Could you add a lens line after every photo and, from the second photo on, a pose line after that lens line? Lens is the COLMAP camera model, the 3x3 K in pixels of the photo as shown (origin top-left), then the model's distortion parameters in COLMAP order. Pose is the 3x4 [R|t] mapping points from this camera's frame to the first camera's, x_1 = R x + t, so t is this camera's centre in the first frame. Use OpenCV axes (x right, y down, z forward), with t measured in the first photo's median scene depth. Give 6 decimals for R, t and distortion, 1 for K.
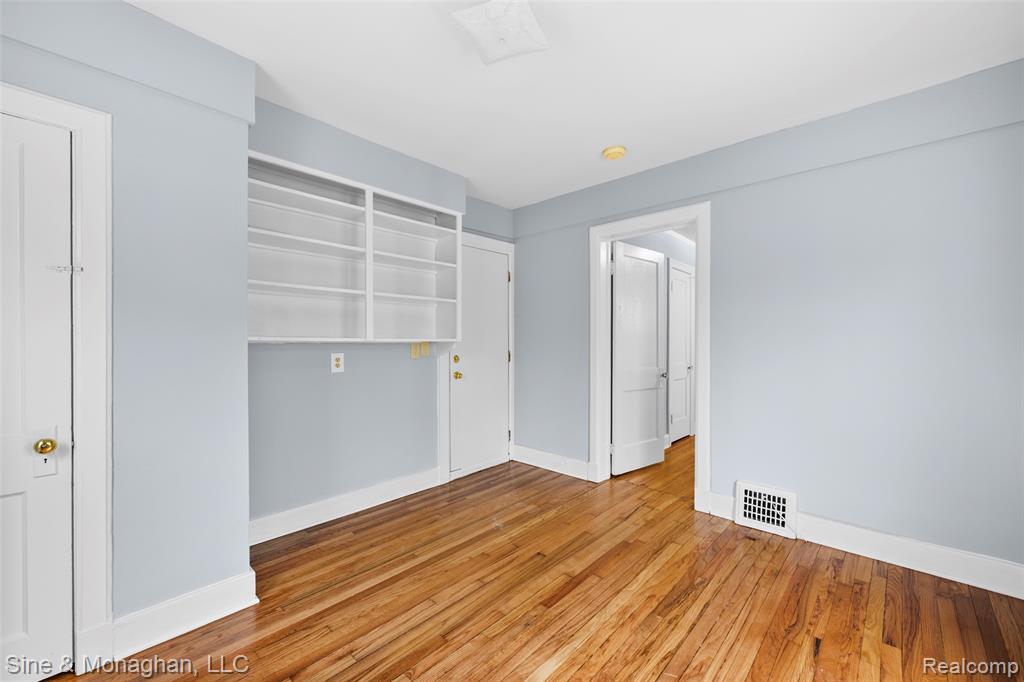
lens RADIAL K [[411.7, 0, 510.6], [0, 411.7, 344.2], [0, 0, 1]] dist [-0.000440, -0.000375]
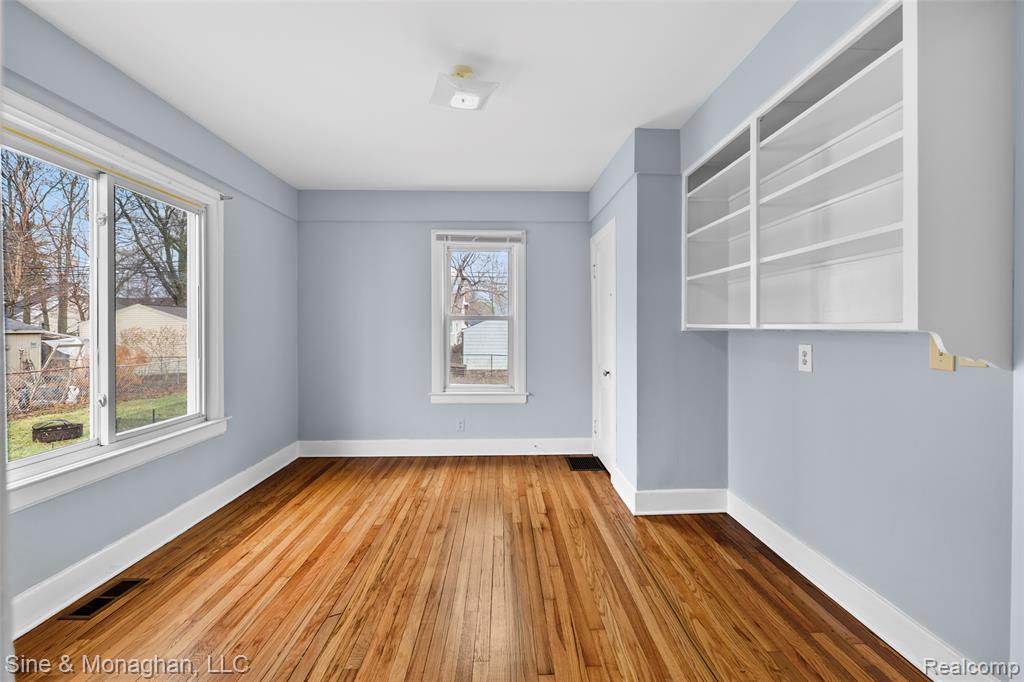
lens RADIAL K [[411.7, 0, 511.8], [0, 411.7, 325.7], [0, 0, 1]] dist [-0.000440, -0.000375]
pose [[-0.712727, 0.000126, -0.701442, 0.558443], [-0.000407, 1.000000, 0.000593, -0.014903], [0.701442, 0.000708, -0.712726, 1.434122]]
